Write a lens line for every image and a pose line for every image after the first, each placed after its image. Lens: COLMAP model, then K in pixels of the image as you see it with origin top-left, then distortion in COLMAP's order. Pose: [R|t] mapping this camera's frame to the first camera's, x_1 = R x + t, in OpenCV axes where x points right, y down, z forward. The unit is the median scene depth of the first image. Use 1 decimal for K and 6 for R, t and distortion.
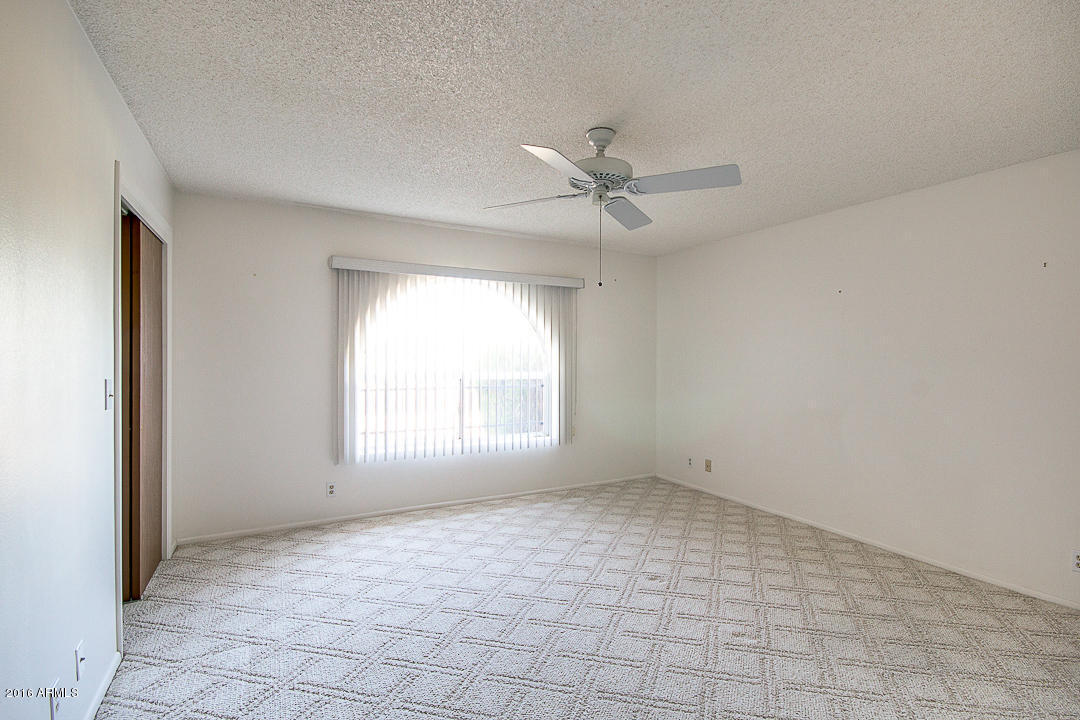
lens RADIAL K [[503.9, 0, 575.4], [0, 503.9, 360.9], [0, 0, 1]] dist [0.005716, -0.001636]
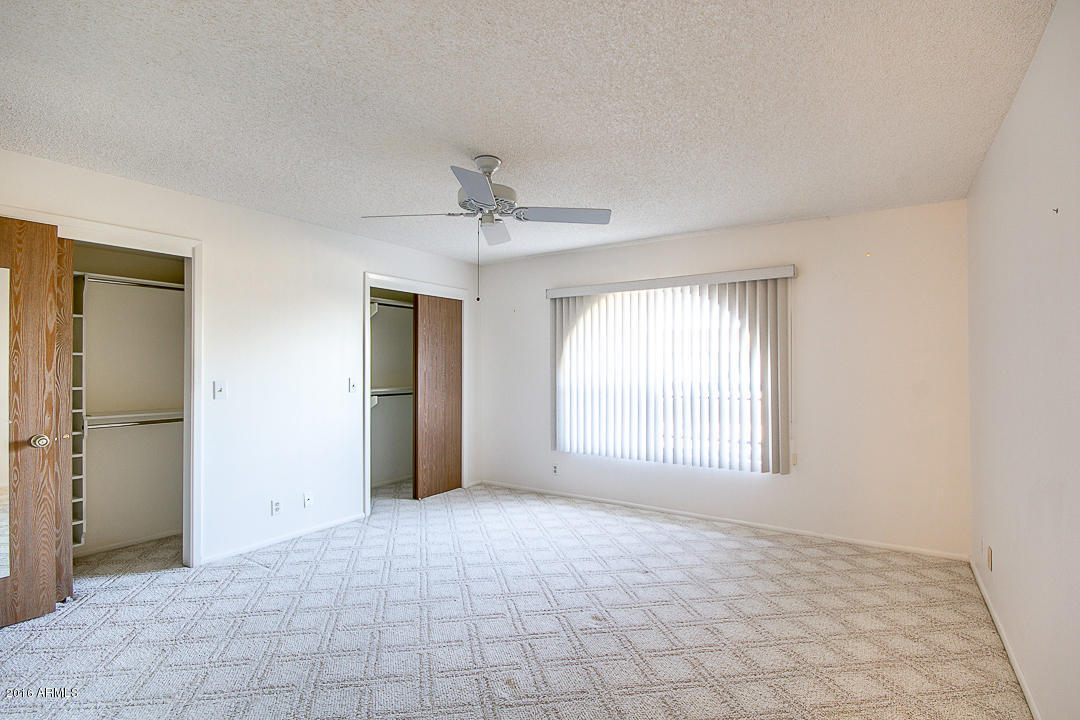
lens RADIAL K [[503.9, 0, 539.9], [0, 503.9, 361.1], [0, 0, 1]] dist [0.005716, -0.001636]
pose [[0.462788, -0.013789, -0.886362, 0.646418], [-0.003131, 0.999847, -0.017189, 0.000803], [0.886463, 0.010731, 0.462674, 0.365181]]
